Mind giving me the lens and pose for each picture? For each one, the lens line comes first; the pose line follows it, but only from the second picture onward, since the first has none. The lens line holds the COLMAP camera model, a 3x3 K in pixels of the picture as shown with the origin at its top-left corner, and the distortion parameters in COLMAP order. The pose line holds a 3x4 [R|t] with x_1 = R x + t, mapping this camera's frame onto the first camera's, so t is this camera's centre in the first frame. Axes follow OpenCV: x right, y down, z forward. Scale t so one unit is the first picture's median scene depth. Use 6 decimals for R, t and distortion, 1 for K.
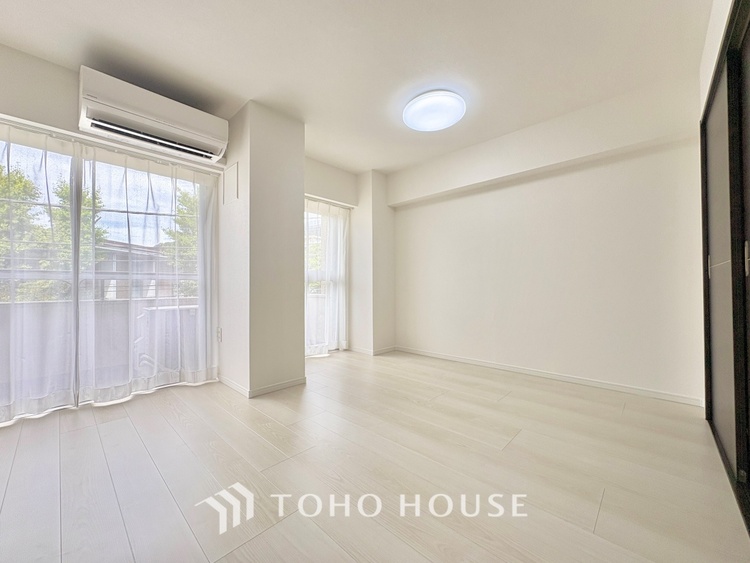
lens RADIAL K [[299.2, 0, 375.0], [0, 299.2, 281.5], [0, 0, 1]] dist [0.000523, -0.000508]
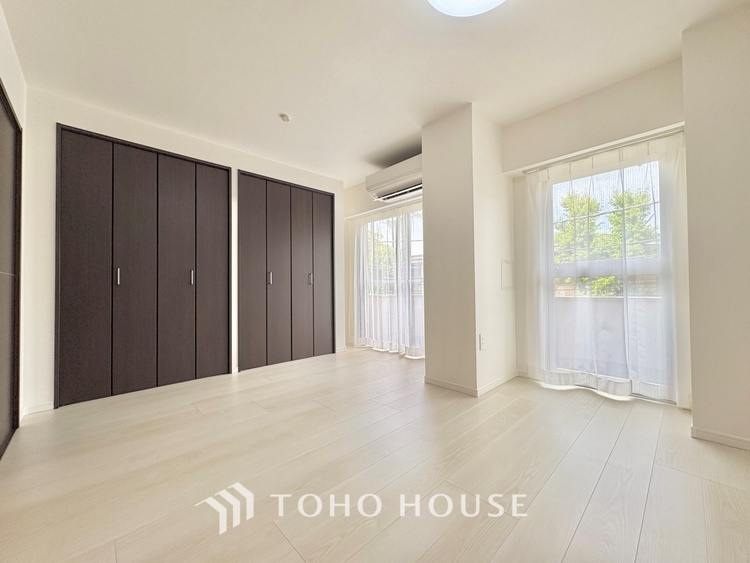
lens RADIAL K [[302.3, 0, 375.0], [0, 302.3, 281.5], [0, 0, 1]] dist [-0.000779, -0.000248]
pose [[-0.053530, -0.013911, -0.998469, 0.483176], [0.025307, 0.999563, -0.015283, 0.005307], [0.998246, -0.026086, -0.053154, 0.545077]]
